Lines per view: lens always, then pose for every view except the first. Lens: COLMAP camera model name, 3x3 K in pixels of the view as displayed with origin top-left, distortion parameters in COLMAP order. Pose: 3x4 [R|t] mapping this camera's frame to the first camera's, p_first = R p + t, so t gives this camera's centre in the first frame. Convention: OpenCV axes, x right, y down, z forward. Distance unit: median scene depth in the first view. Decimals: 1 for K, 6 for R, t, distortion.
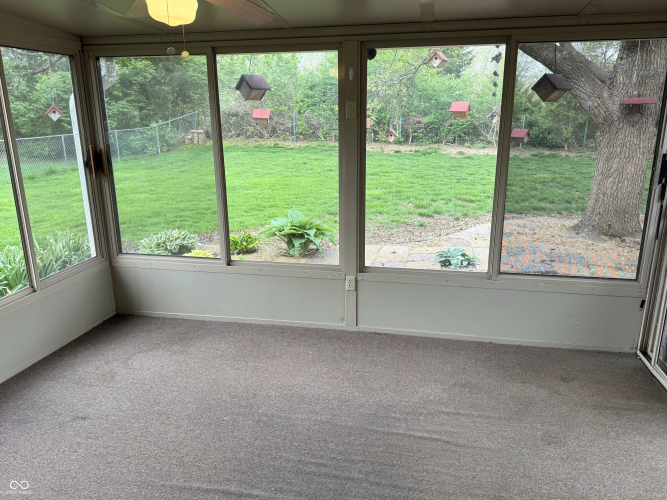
lens RADIAL K [[478.2, 0, 336.0], [0, 478.2, 247.8], [0, 0, 1]] dist [0.078554, -0.093843]
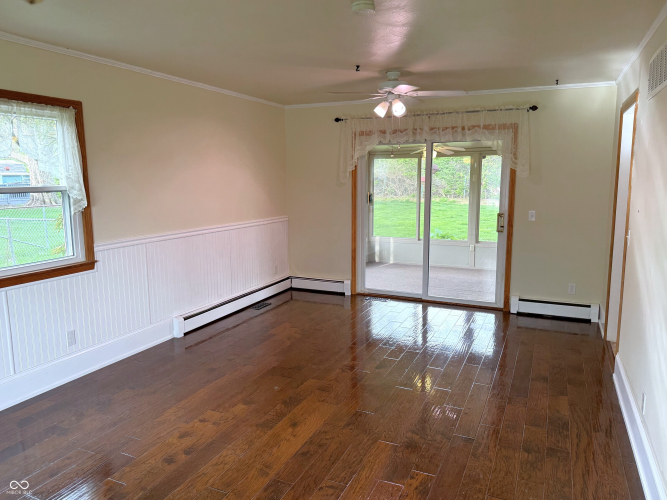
lens RADIAL K [[478.2, 0, 338.9], [0, 478.2, 249.2], [0, 0, 1]] dist [0.078554, -0.093843]
pose [[0.975764, 0.034950, -0.216018, -0.100775], [-0.060612, 0.991706, -0.113338, 0.394115], [0.210265, 0.123684, 0.969789, -1.483537]]
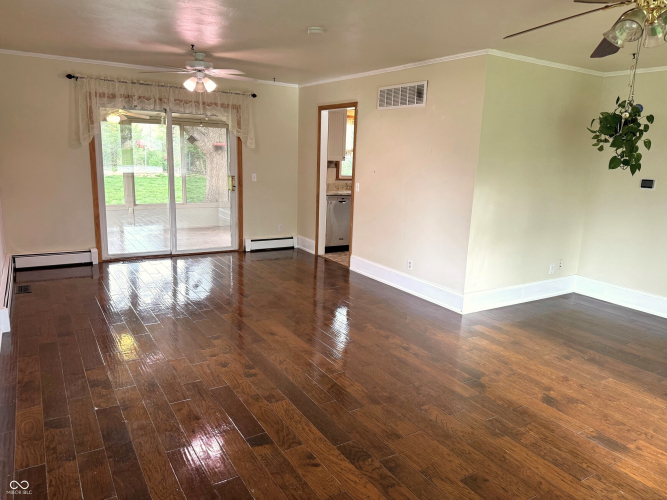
lens RADIAL K [[478.2, 0, 333.4], [0, 478.2, 254.7], [0, 0, 1]] dist [0.078554, -0.093843]
pose [[0.722801, -0.114914, 0.681435, -0.964699], [0.146938, 0.989085, 0.010936, 0.430962], [-0.675254, 0.092224, 0.731797, -1.576319]]
